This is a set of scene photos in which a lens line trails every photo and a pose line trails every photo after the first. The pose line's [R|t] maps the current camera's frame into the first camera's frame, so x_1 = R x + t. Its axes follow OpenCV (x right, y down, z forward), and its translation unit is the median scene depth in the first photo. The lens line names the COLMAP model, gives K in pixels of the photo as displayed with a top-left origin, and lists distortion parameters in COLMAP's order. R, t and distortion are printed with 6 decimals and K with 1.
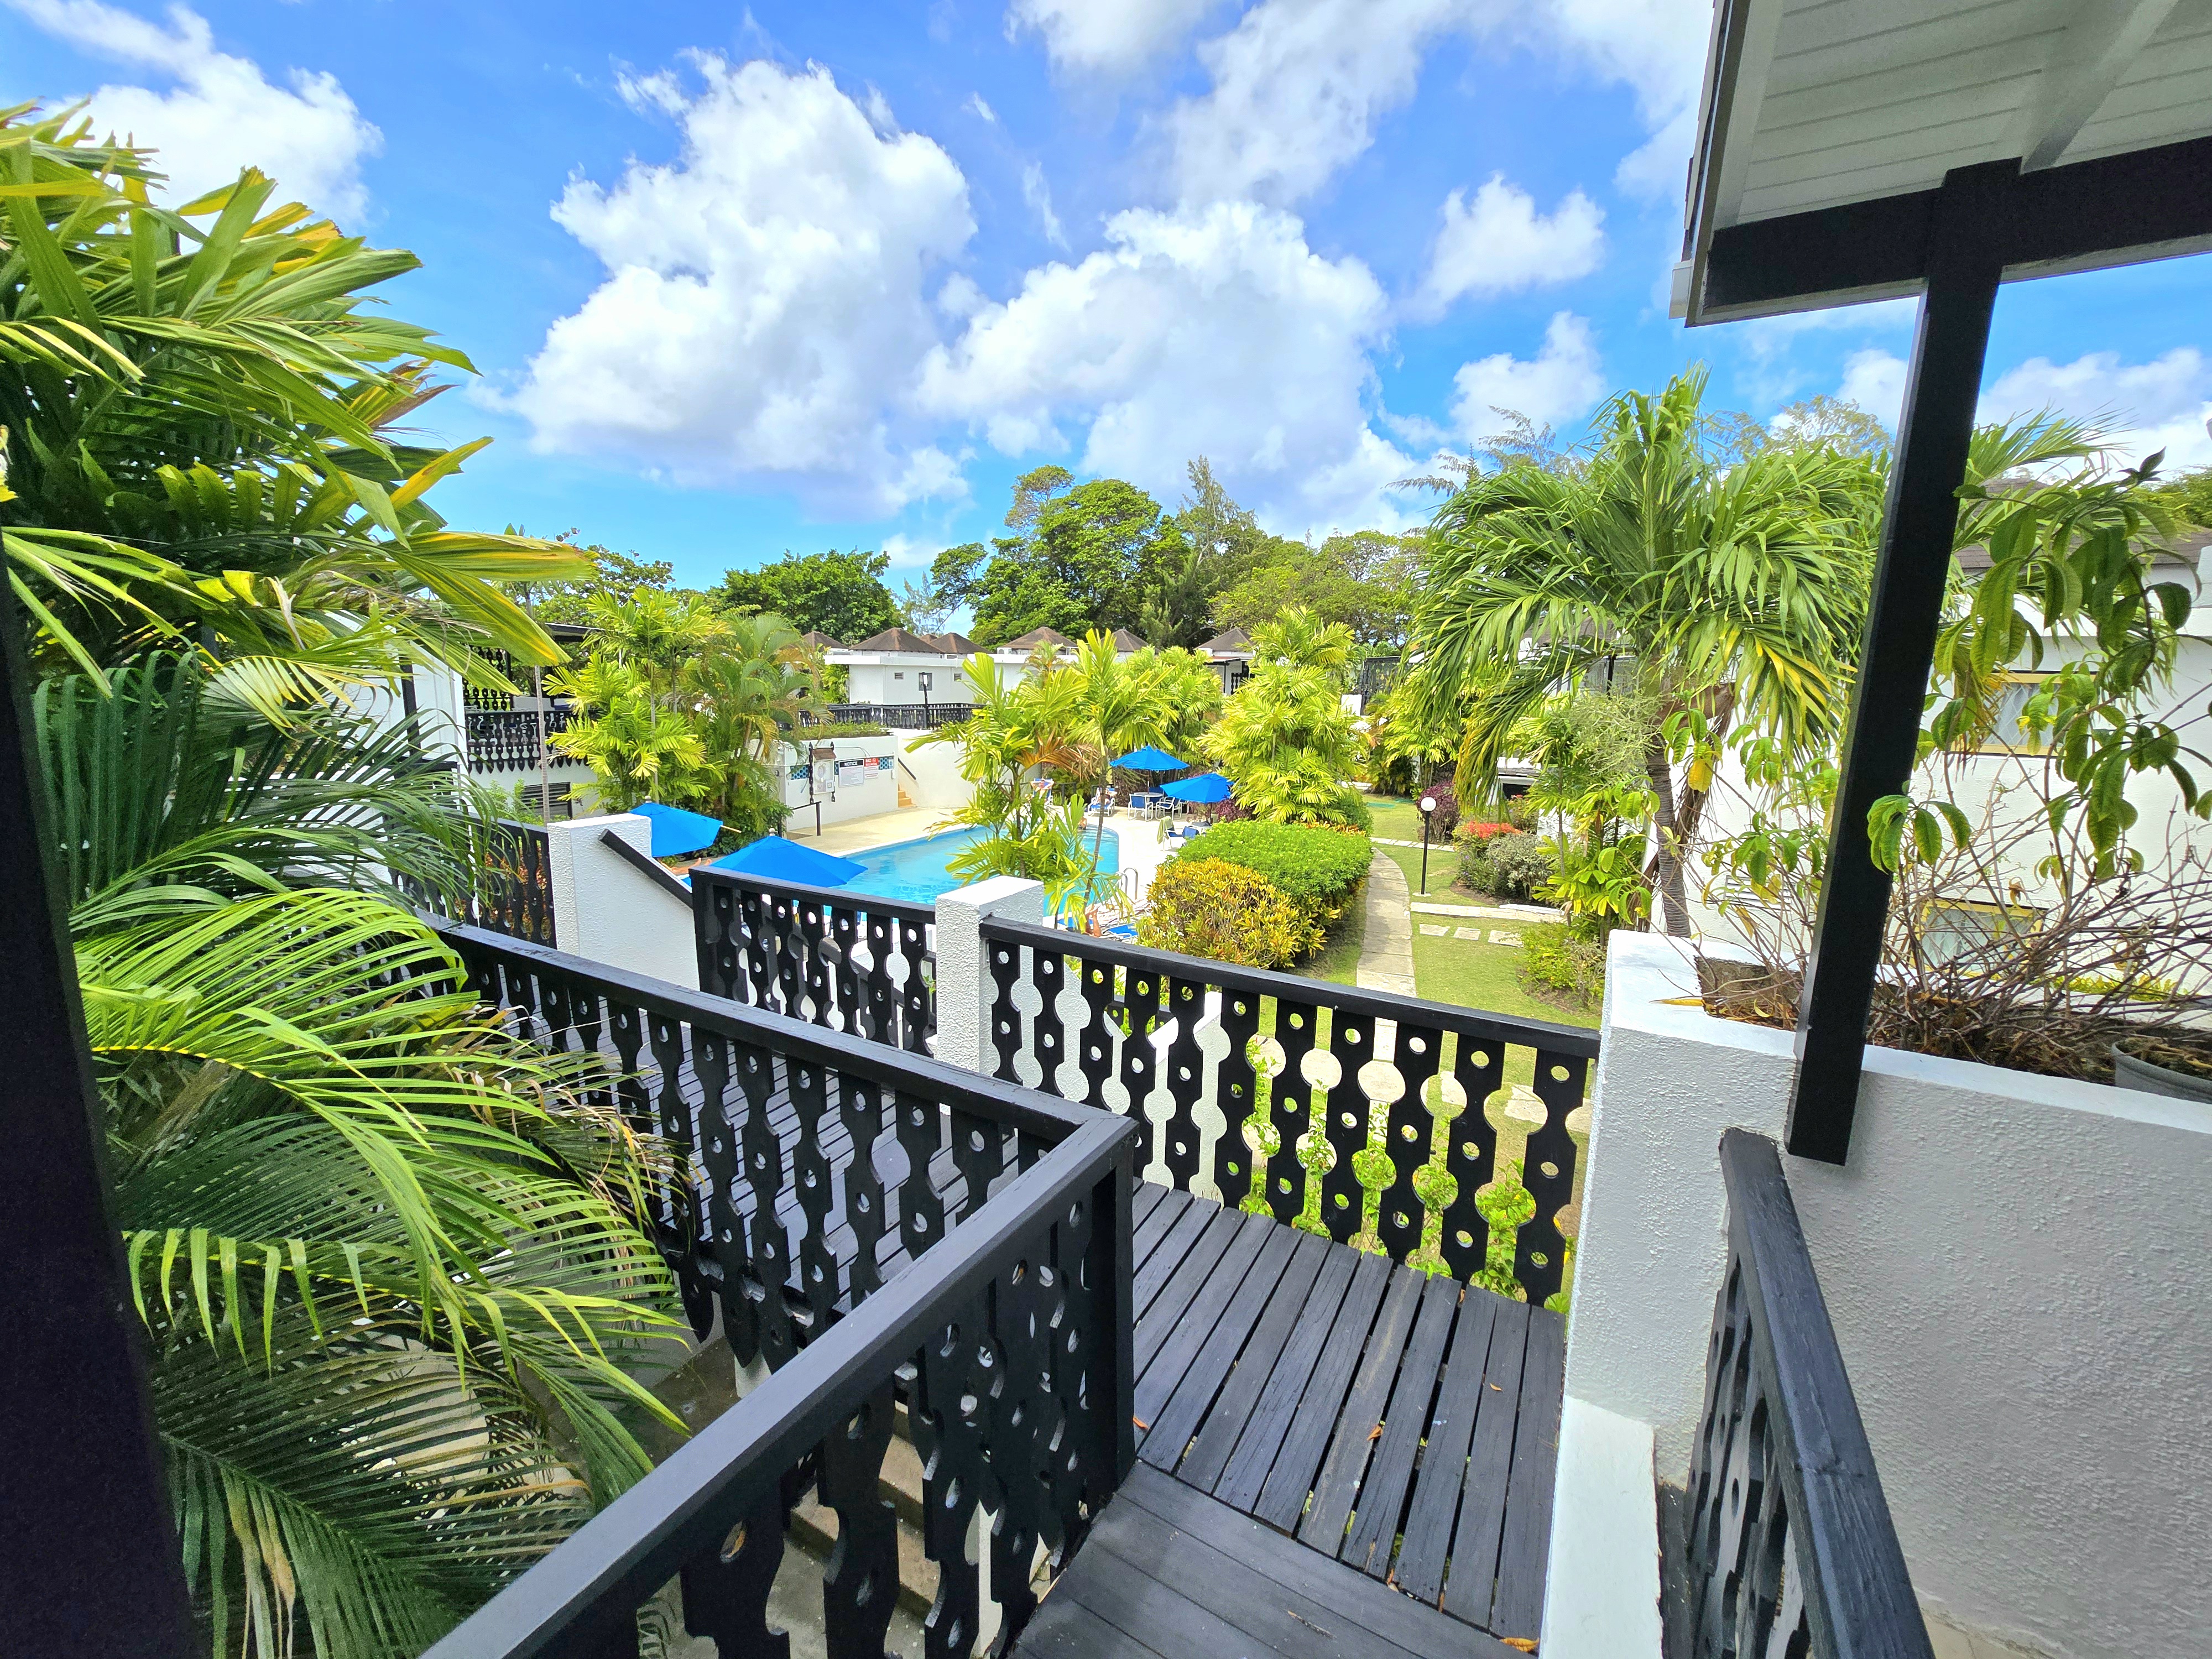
lens RADIAL K [[969.3, 0, 1106.0], [0, 969.3, 829.5], [0, 0, 1]] dist [-0.038102, 0.033610]
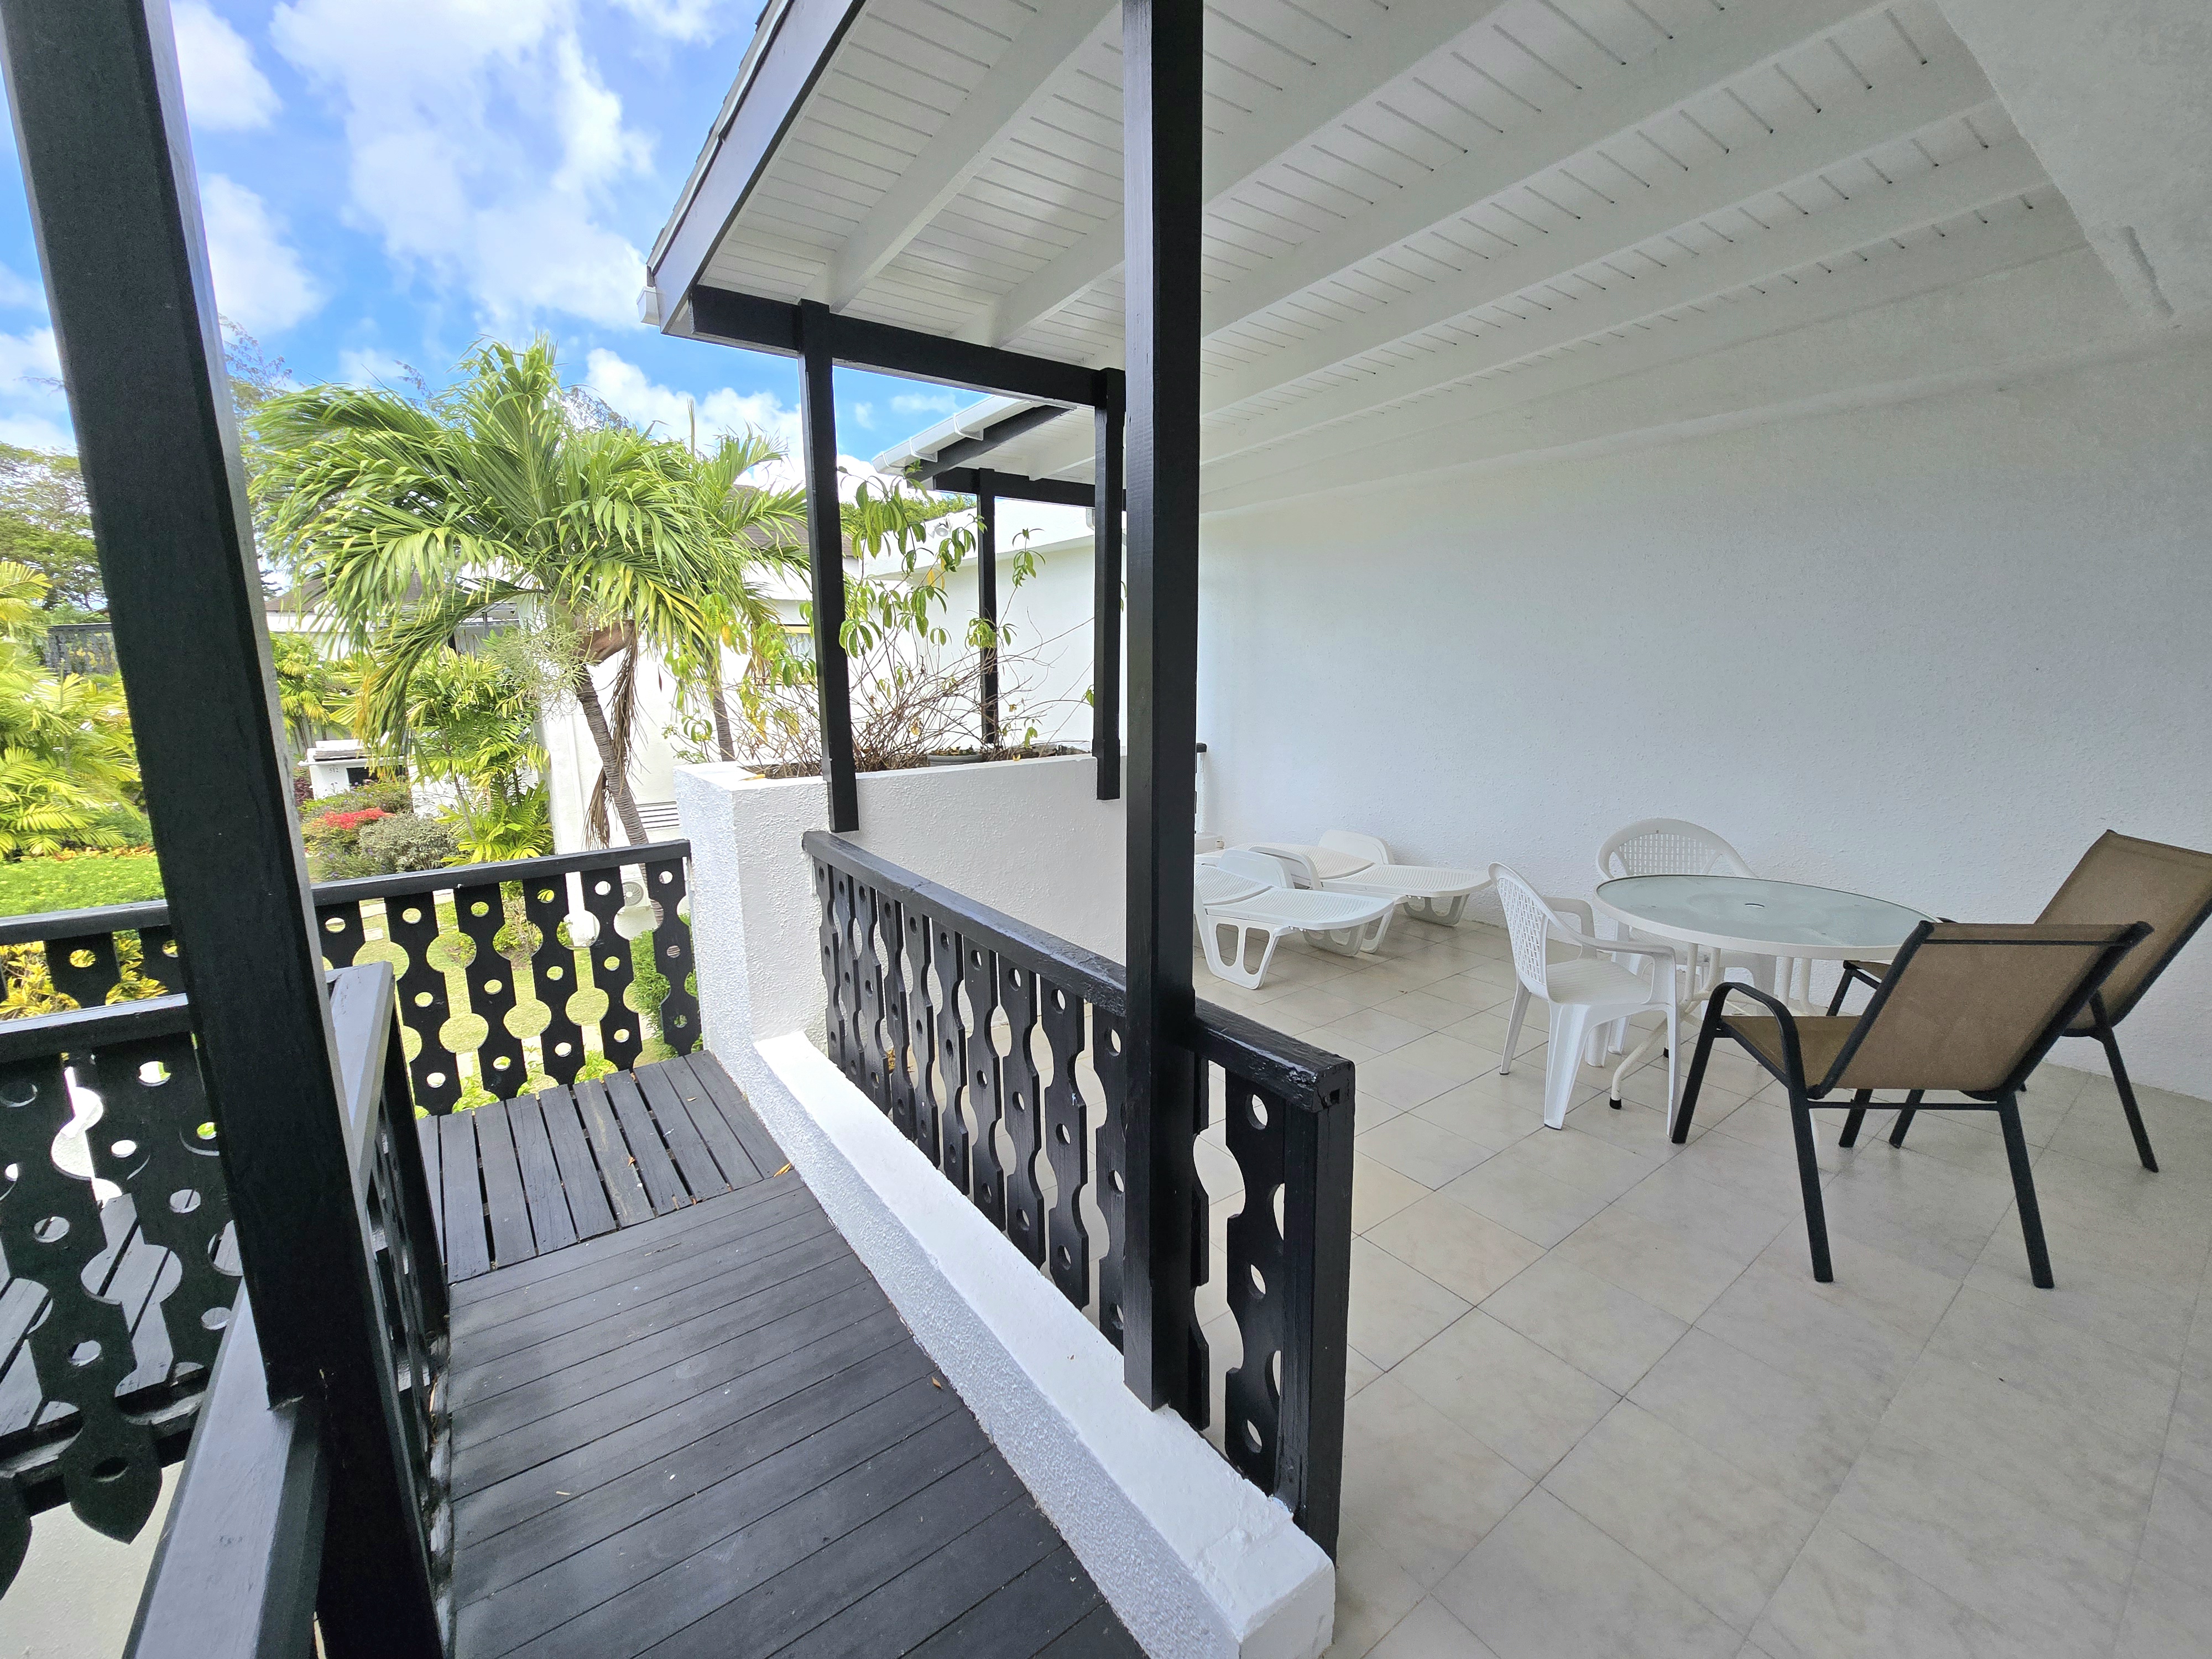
lens RADIAL K [[969.3, 0, 1106.0], [0, 969.3, 829.5], [0, 0, 1]] dist [-0.038102, 0.033610]
pose [[0.472899, -0.208277, 0.856147, -0.322509], [0.174191, 0.974583, 0.140874, 0.090500], [-0.863727, 0.082513, 0.497159, -0.178206]]
